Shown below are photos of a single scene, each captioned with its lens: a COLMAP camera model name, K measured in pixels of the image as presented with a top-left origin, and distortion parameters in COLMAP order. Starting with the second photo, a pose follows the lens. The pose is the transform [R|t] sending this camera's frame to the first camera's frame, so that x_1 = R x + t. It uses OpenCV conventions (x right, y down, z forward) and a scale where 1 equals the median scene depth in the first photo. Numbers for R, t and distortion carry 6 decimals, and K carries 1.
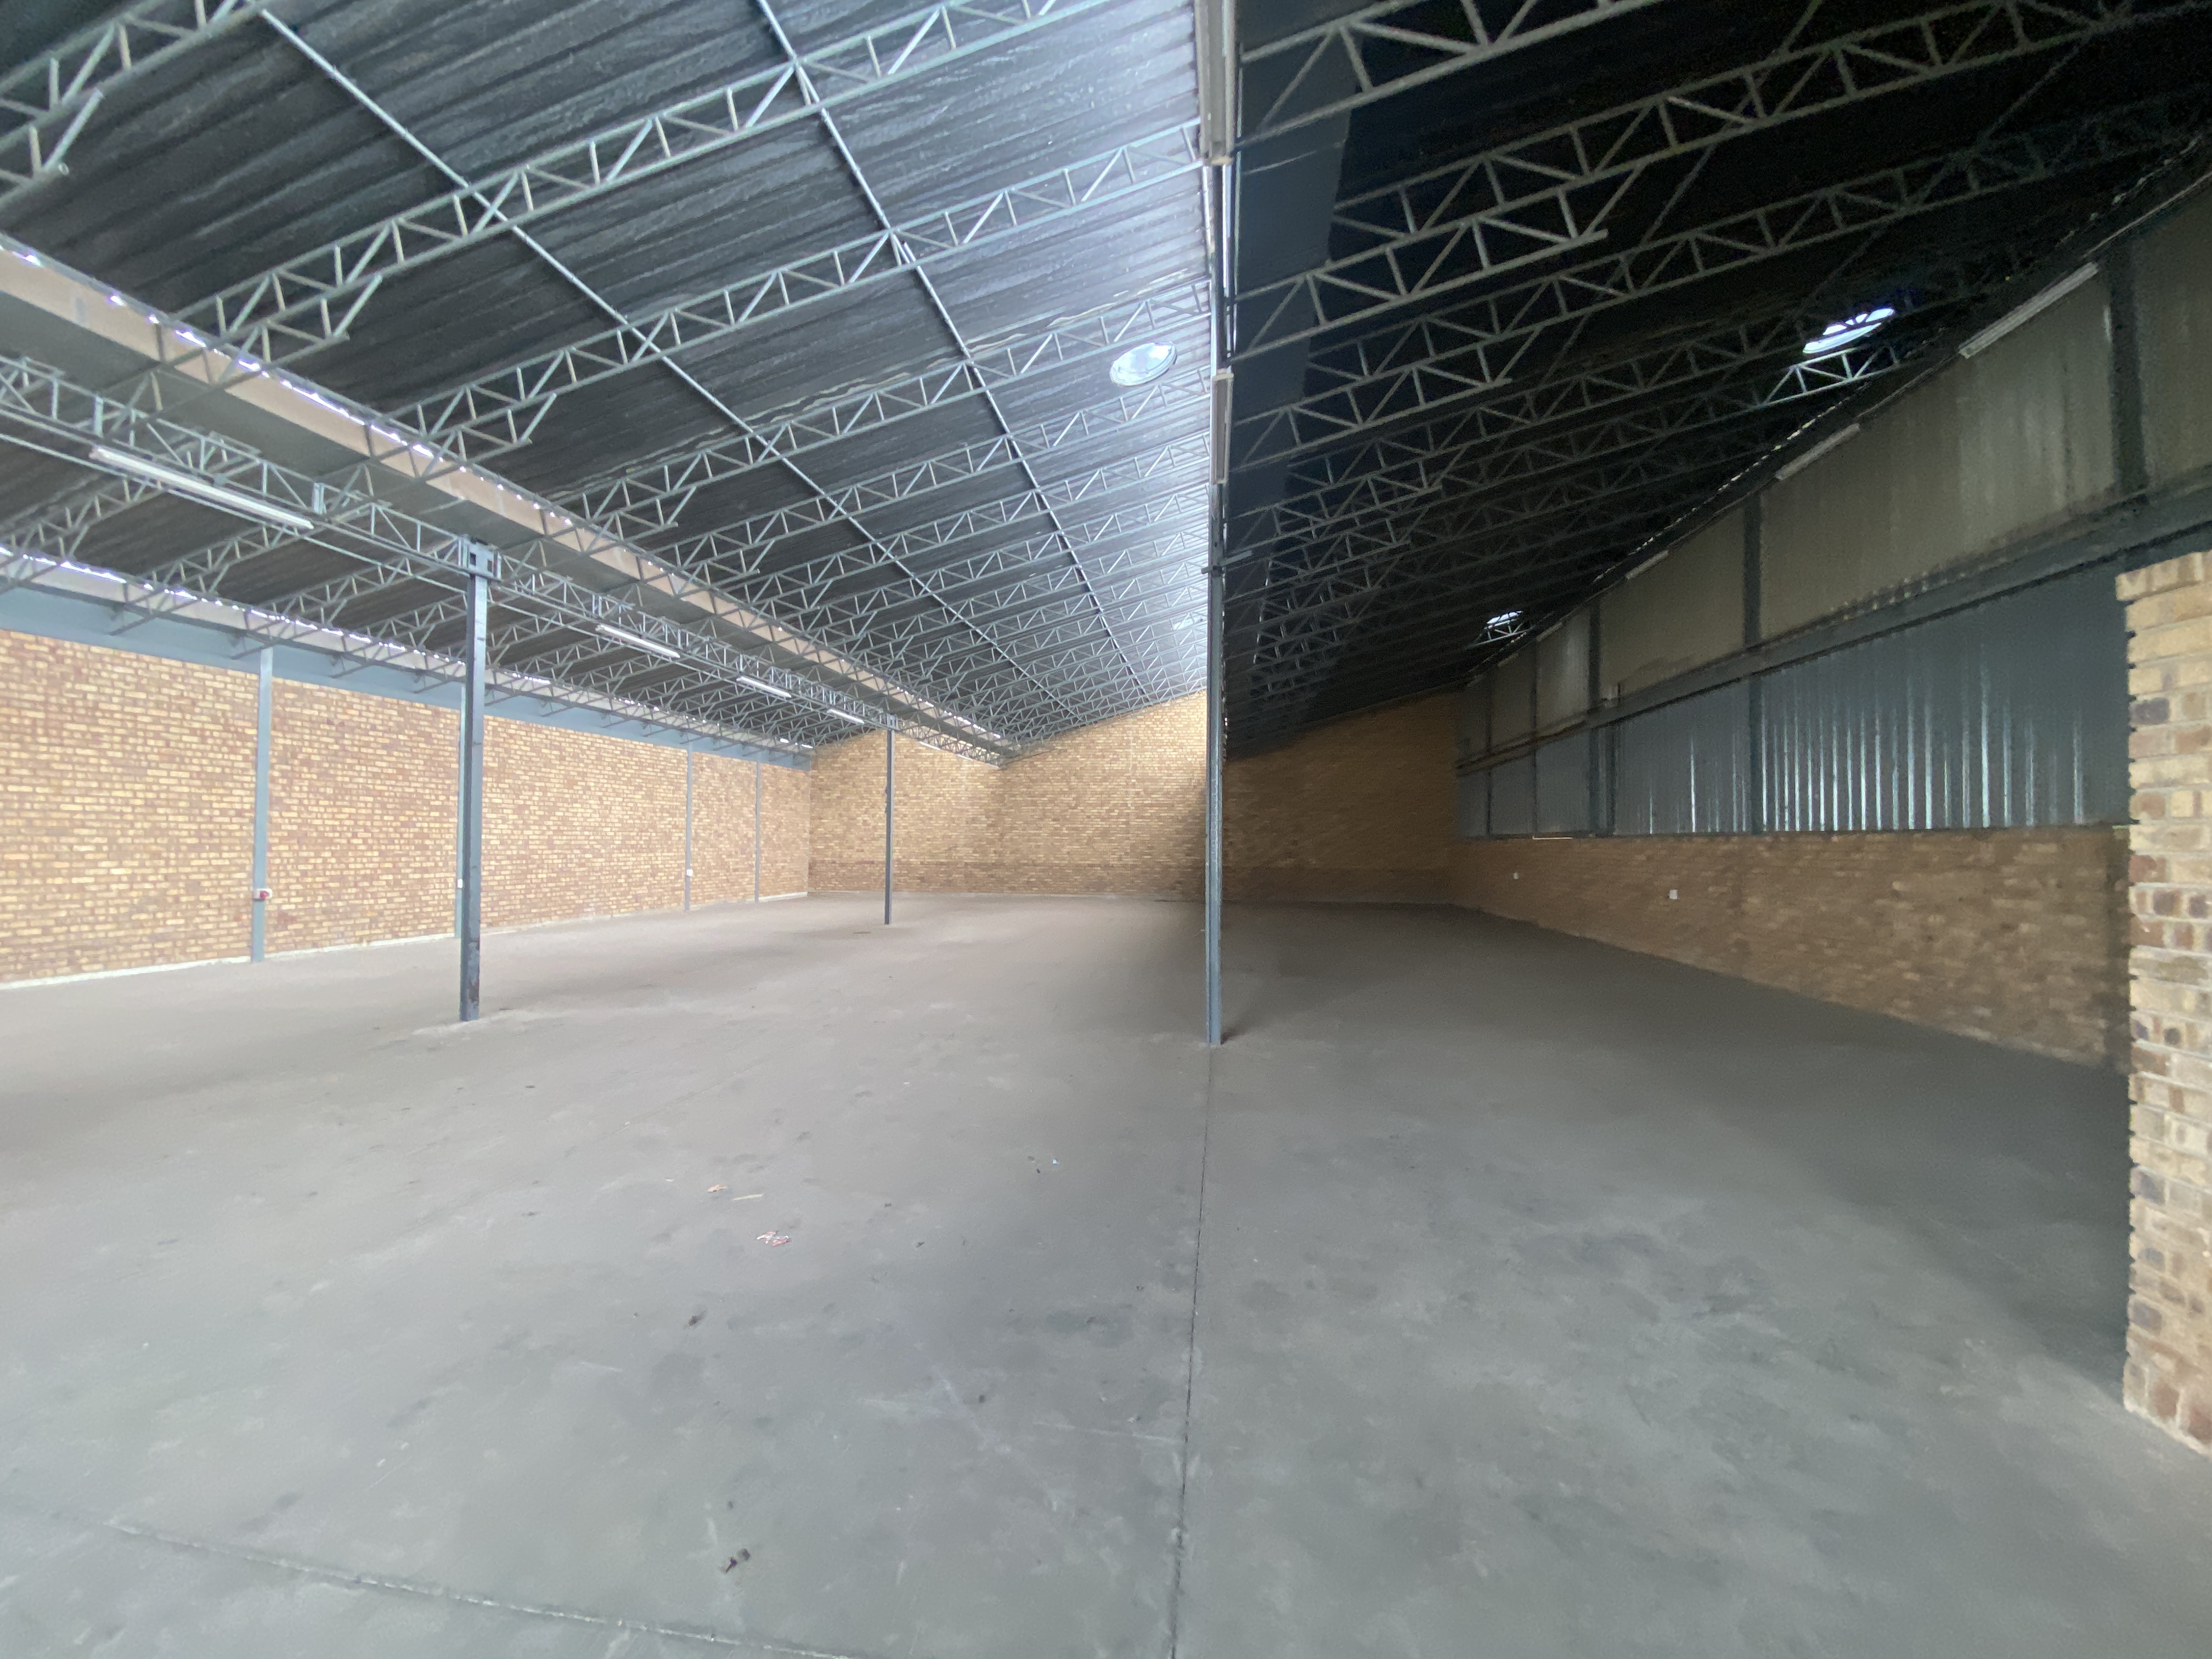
lens RADIAL K [[897.8, 0, 1109.7], [0, 897.8, 826.1], [0, 0, 1]] dist [0.013654, -0.017888]
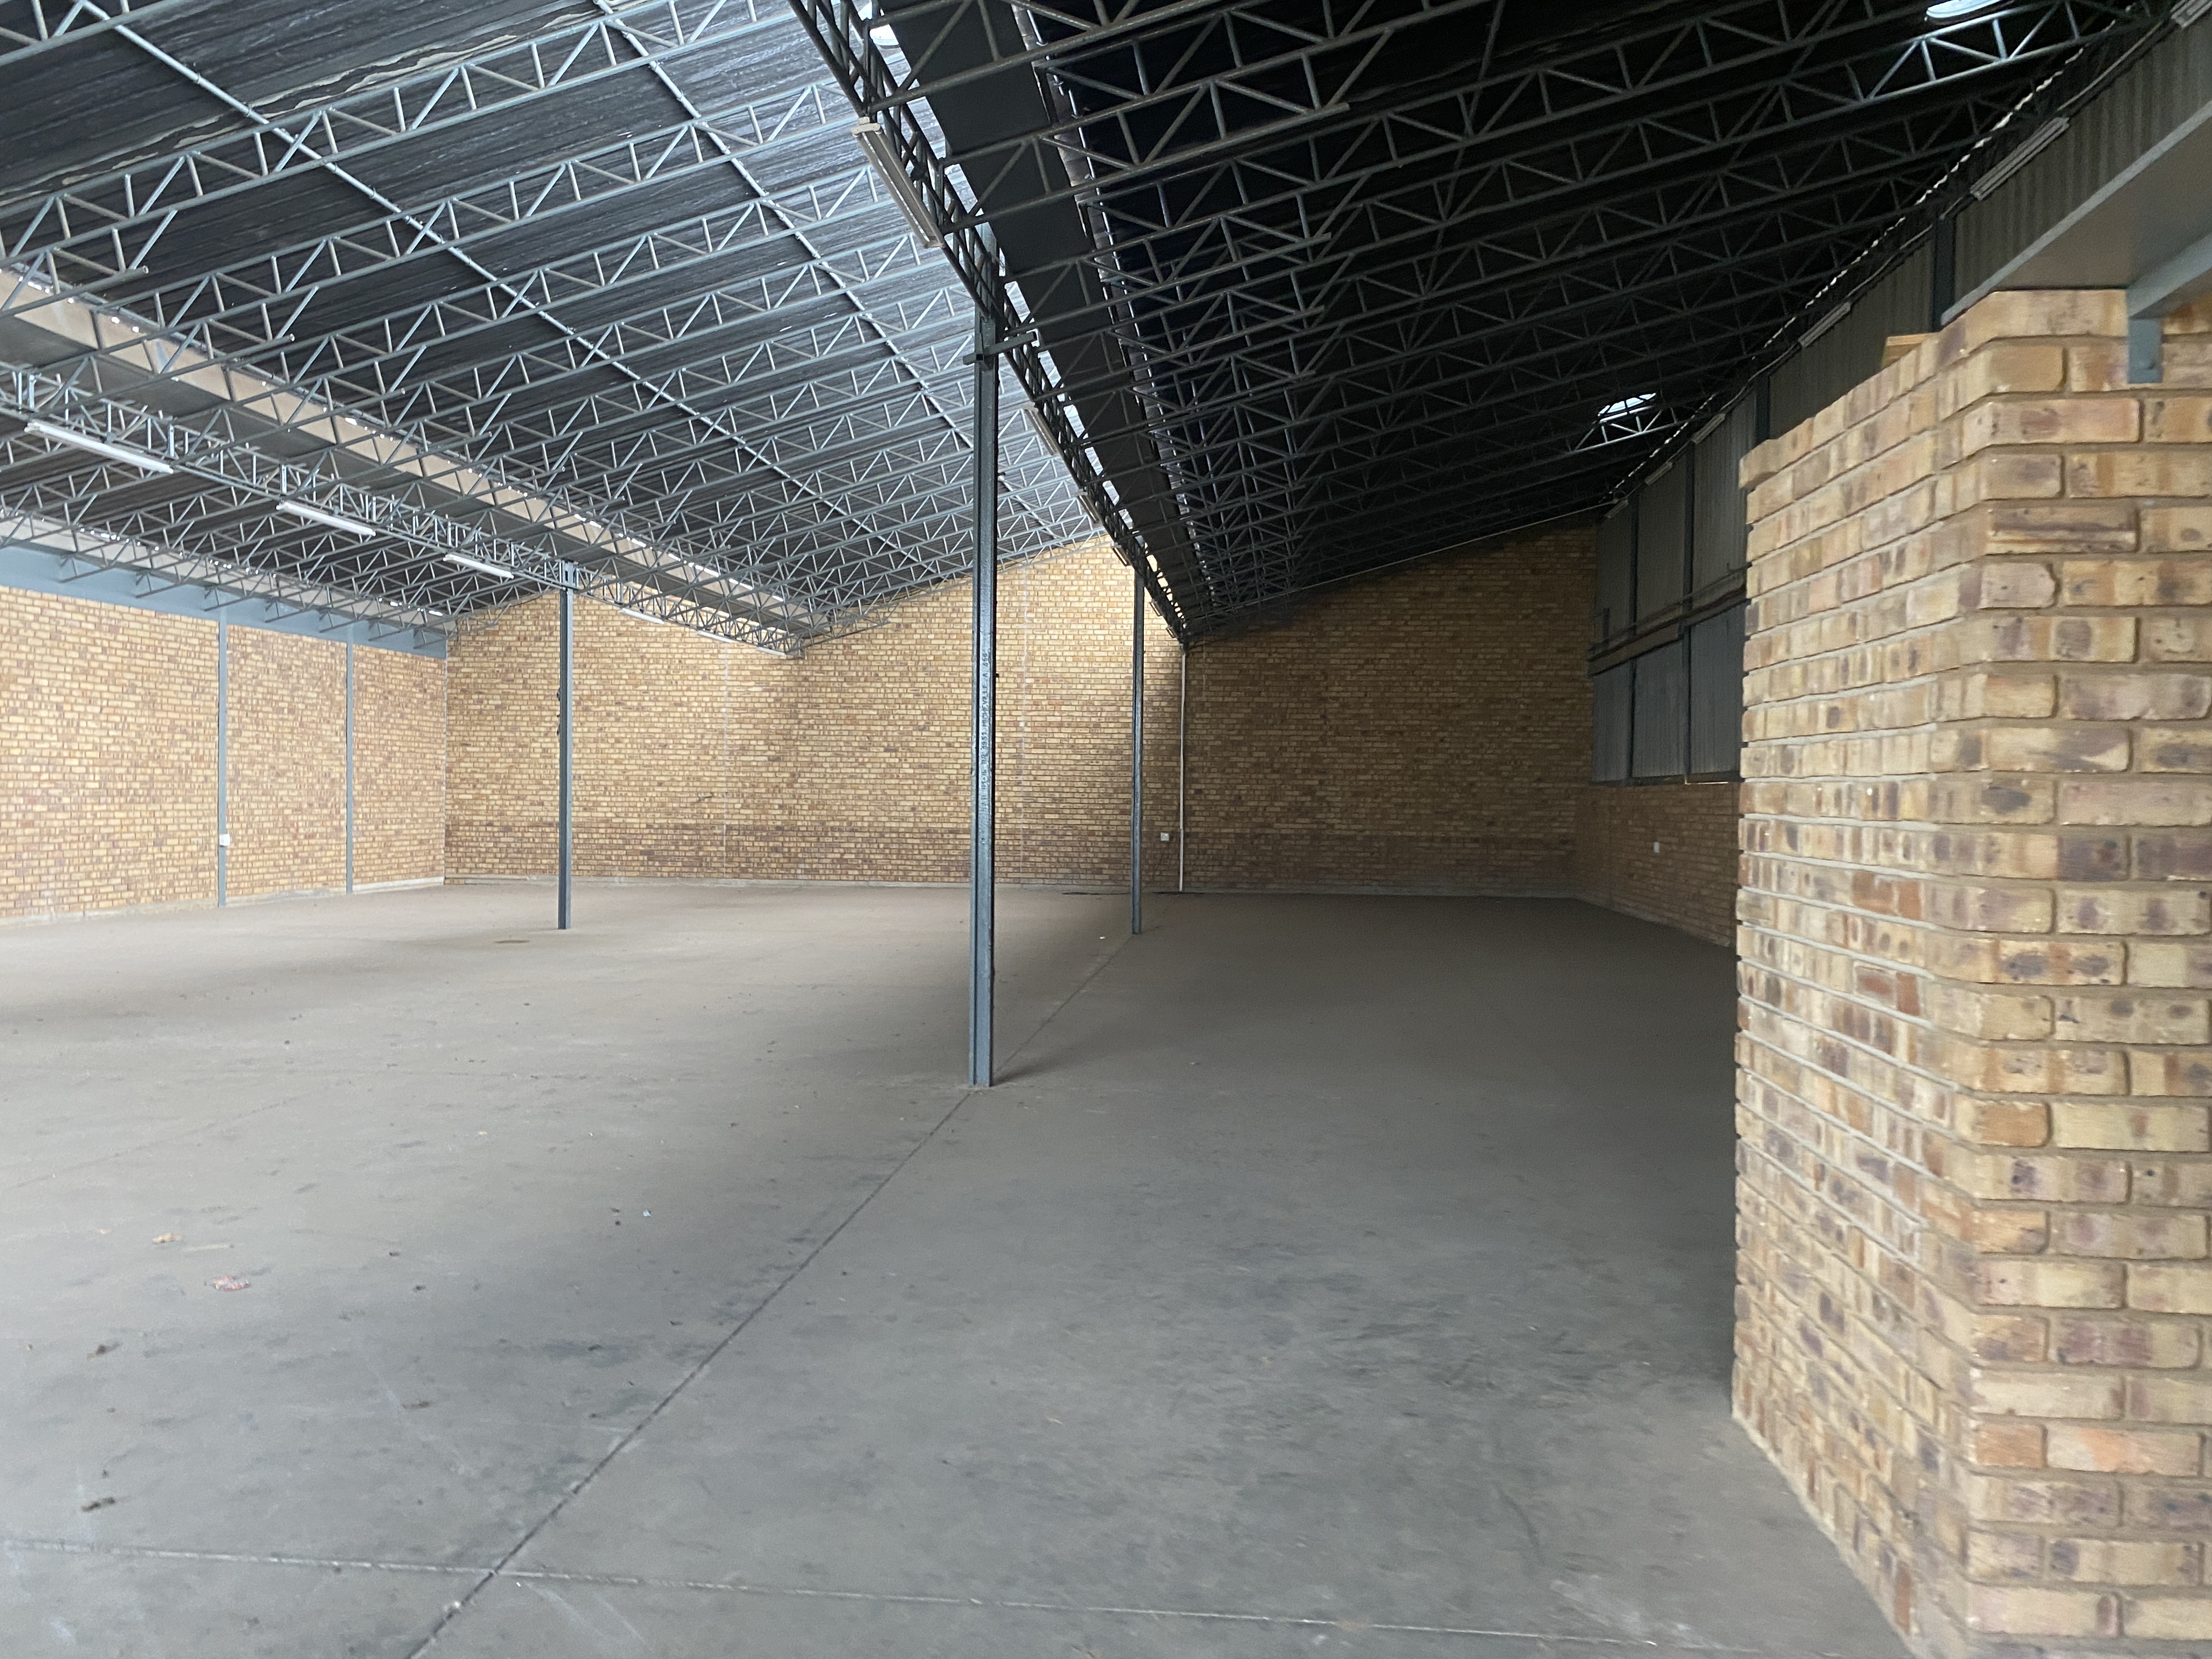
lens RADIAL K [[1697.9, 0, 1111.5], [0, 1697.9, 820.7], [0, 0, 1]] dist [-0.001587, 0.005626]
pose [[0.999573, 0.003148, 0.029055, 0.145403], [-0.004126, 0.999425, 0.033651, 0.005017], [-0.028932, -0.033757, 0.999011, -0.197116]]
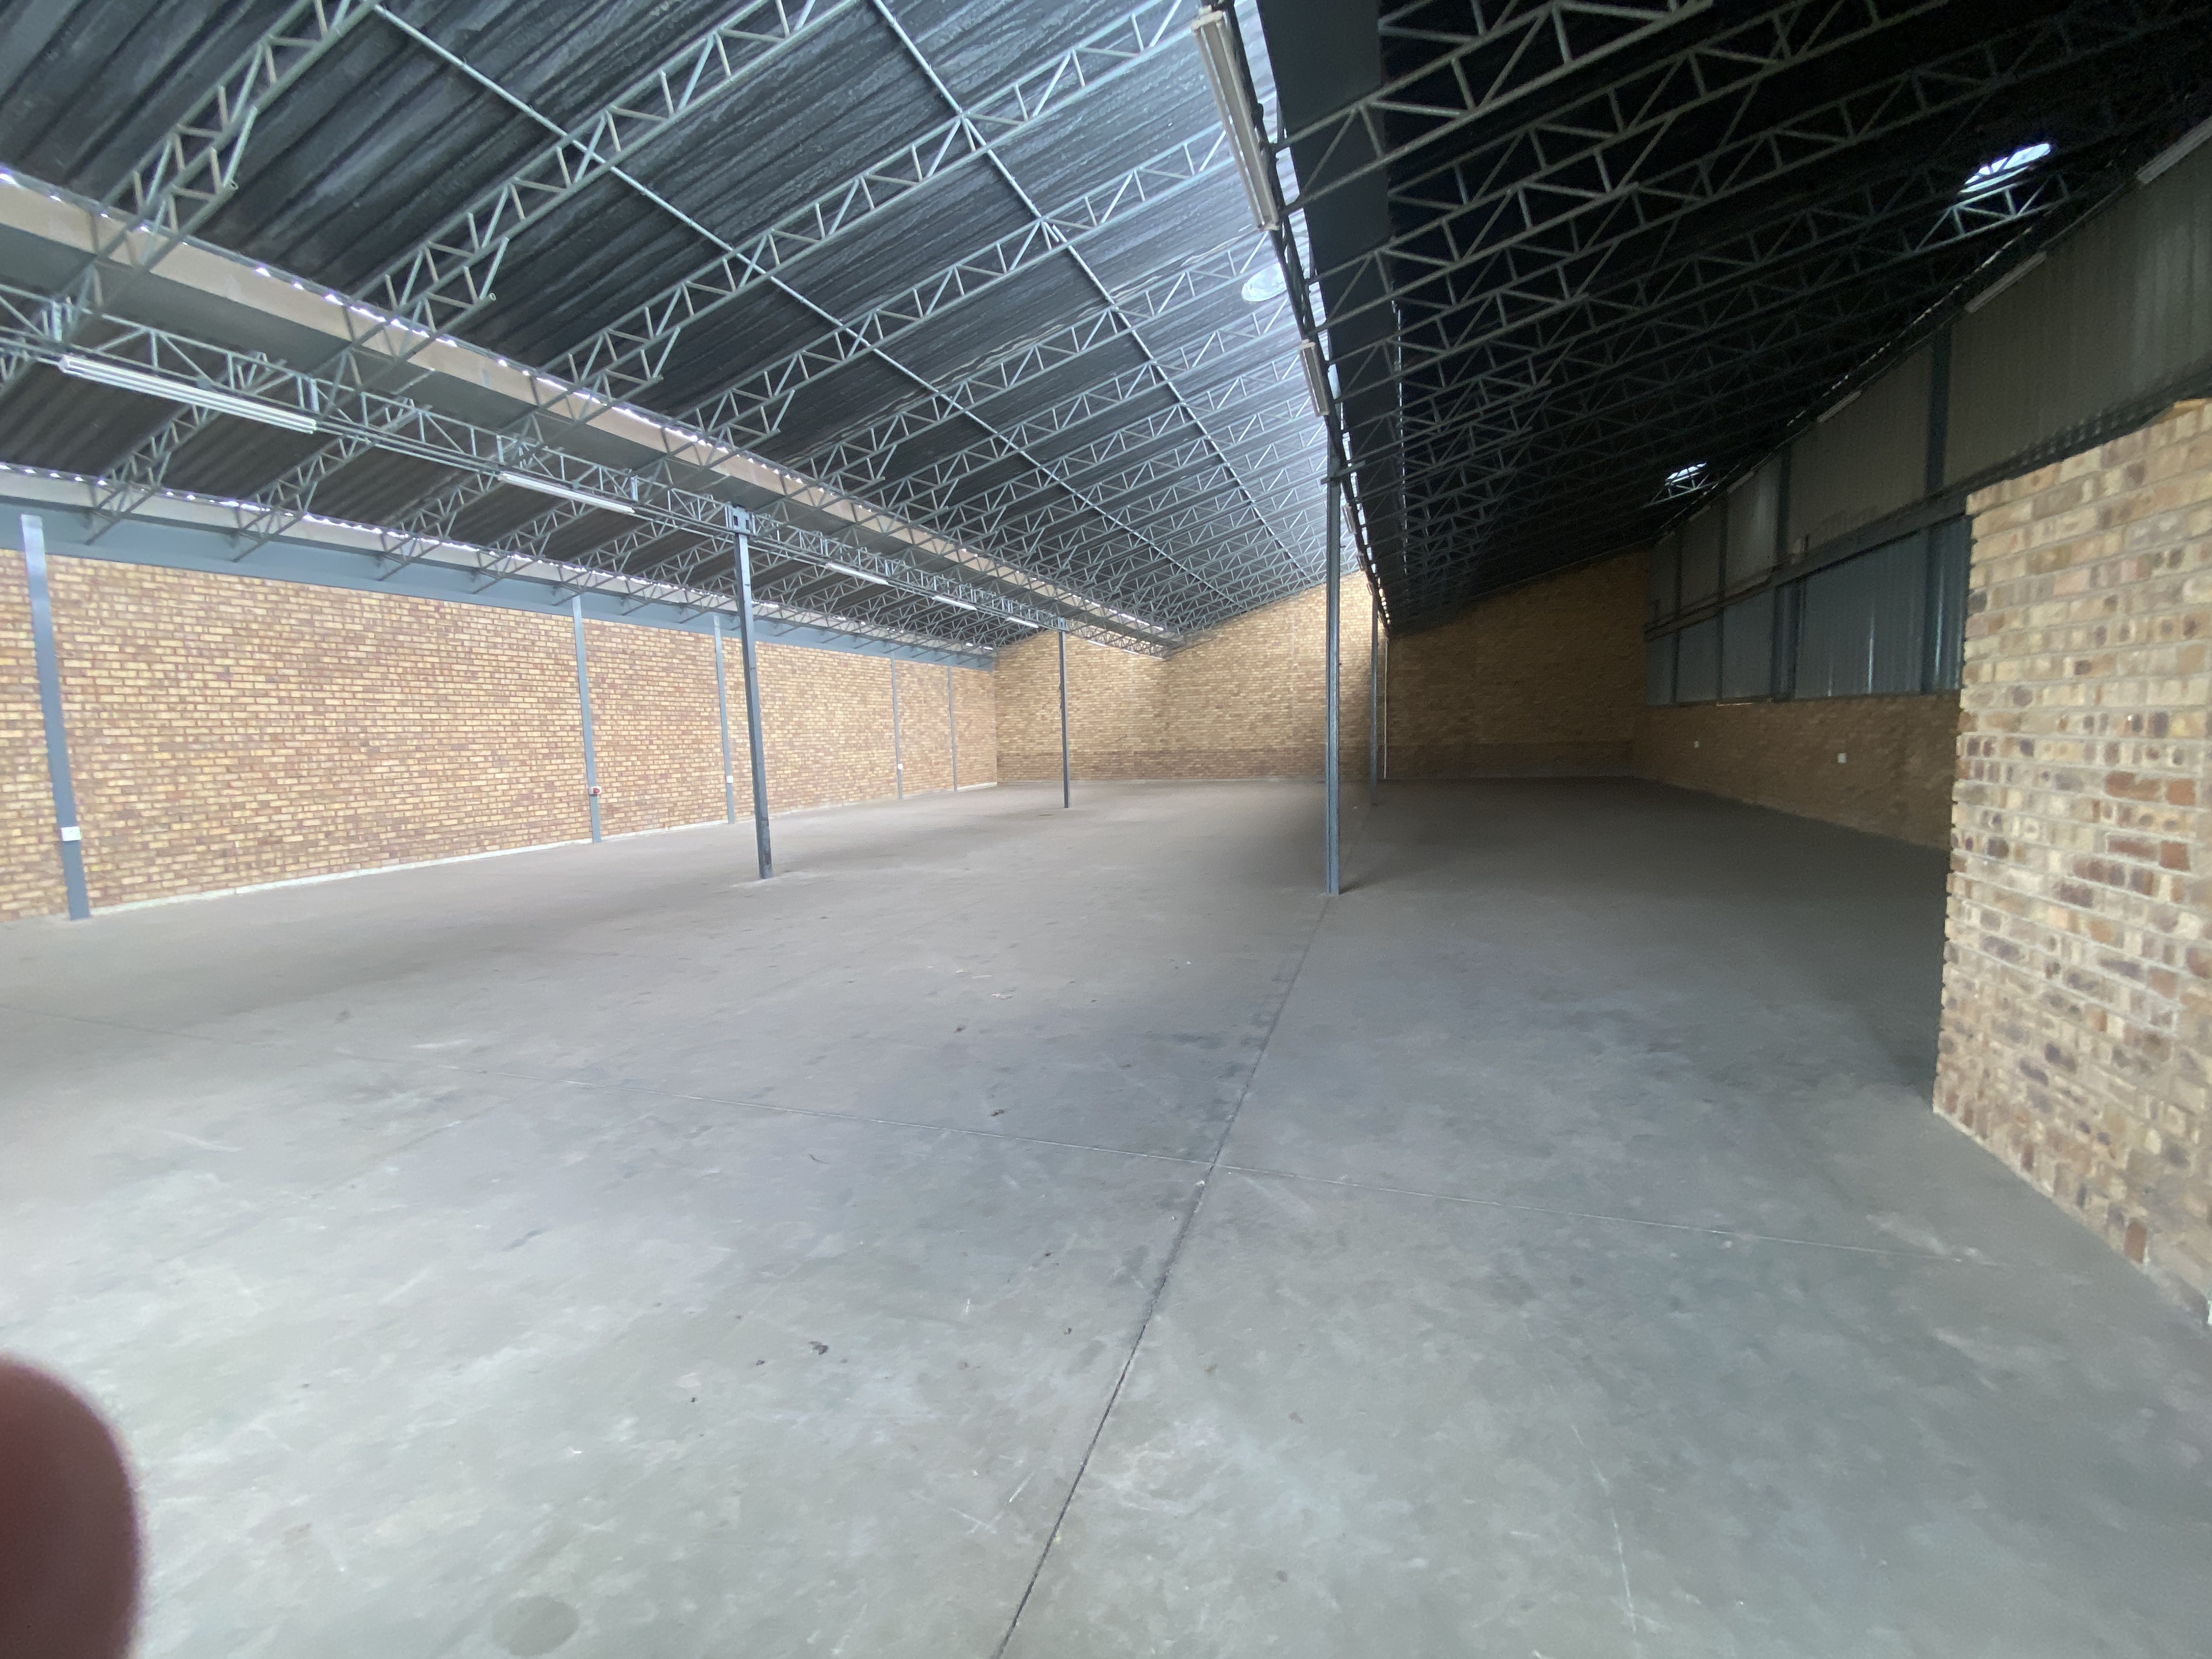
lens RADIAL K [[897.8, 0, 1103.6], [0, 897.8, 832.5], [0, 0, 1]] dist [0.013654, -0.017888]
pose [[0.979450, -0.012866, -0.201275, 0.047538], [0.039417, 0.990930, 0.128472, -0.003252], [0.197796, -0.133765, 0.971073, -0.177457]]
